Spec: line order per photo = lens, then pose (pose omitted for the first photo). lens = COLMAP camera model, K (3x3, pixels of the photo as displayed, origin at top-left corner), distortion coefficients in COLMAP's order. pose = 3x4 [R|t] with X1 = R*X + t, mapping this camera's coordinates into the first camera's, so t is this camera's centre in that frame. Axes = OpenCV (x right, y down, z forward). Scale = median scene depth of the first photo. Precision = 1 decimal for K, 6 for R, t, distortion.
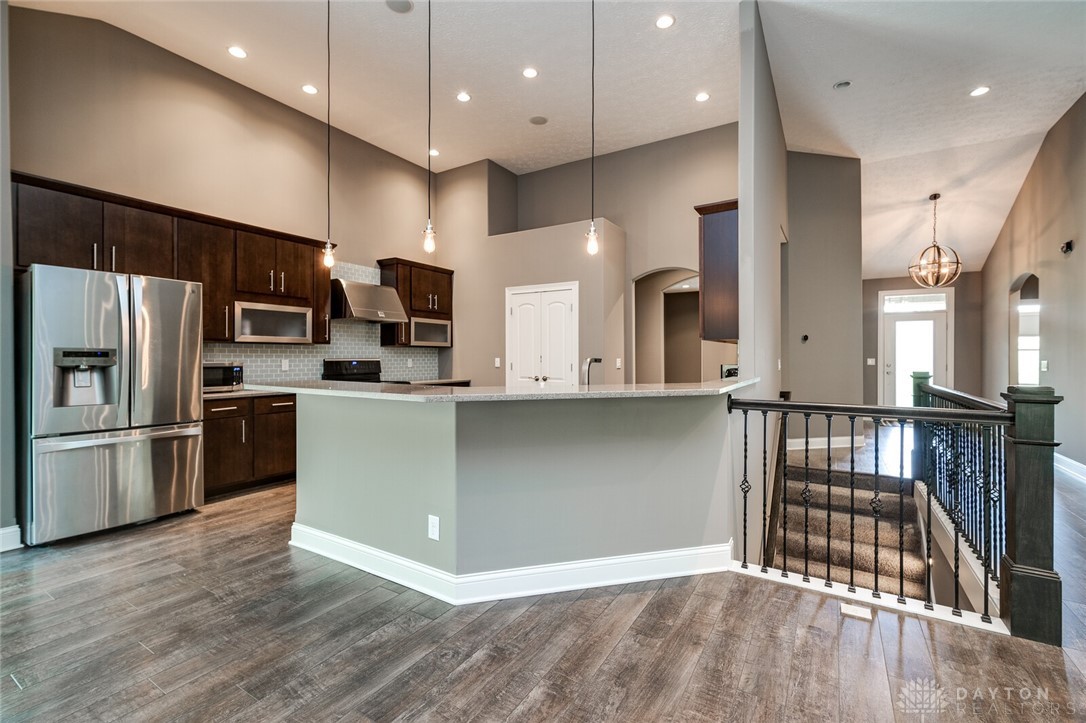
lens RADIAL K [[469.6, 0, 543.9], [0, 469.6, 358.3], [0, 0, 1]] dist [0.003586, -0.000583]
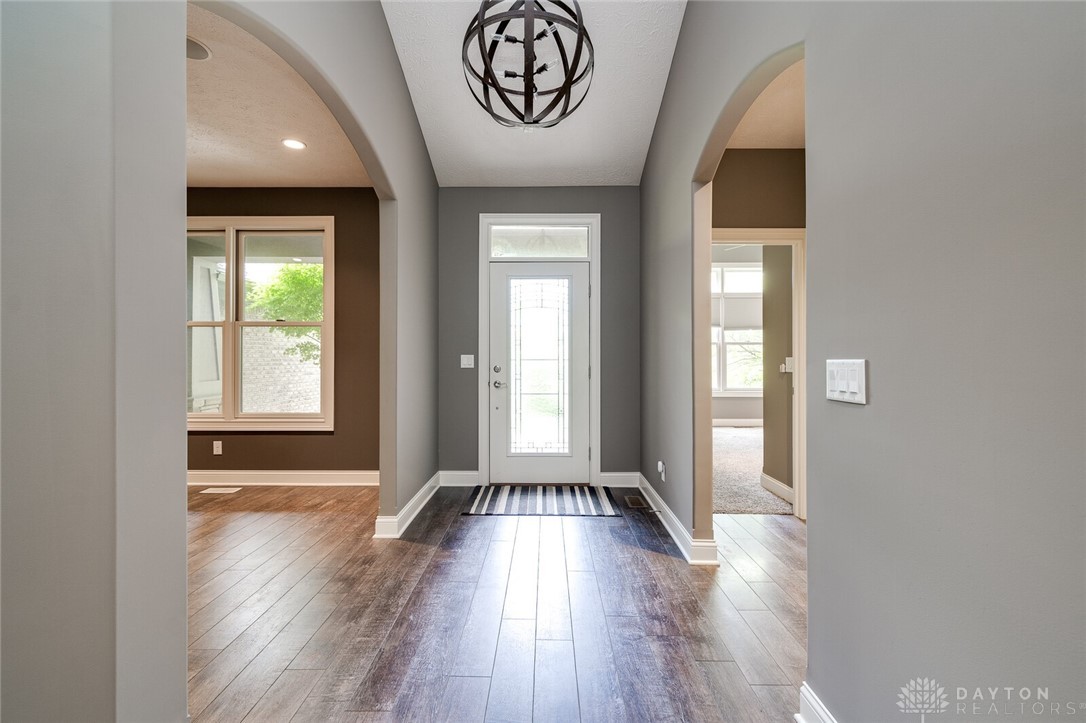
lens RADIAL K [[469.6, 0, 544.4], [0, 469.6, 357.4], [0, 0, 1]] dist [0.003586, -0.000583]
pose [[0.854159, 0.005439, 0.519983, 0.678899], [-0.004954, 0.999985, -0.002321, 0.005996], [-0.519988, -0.000593, 0.854174, 0.729431]]
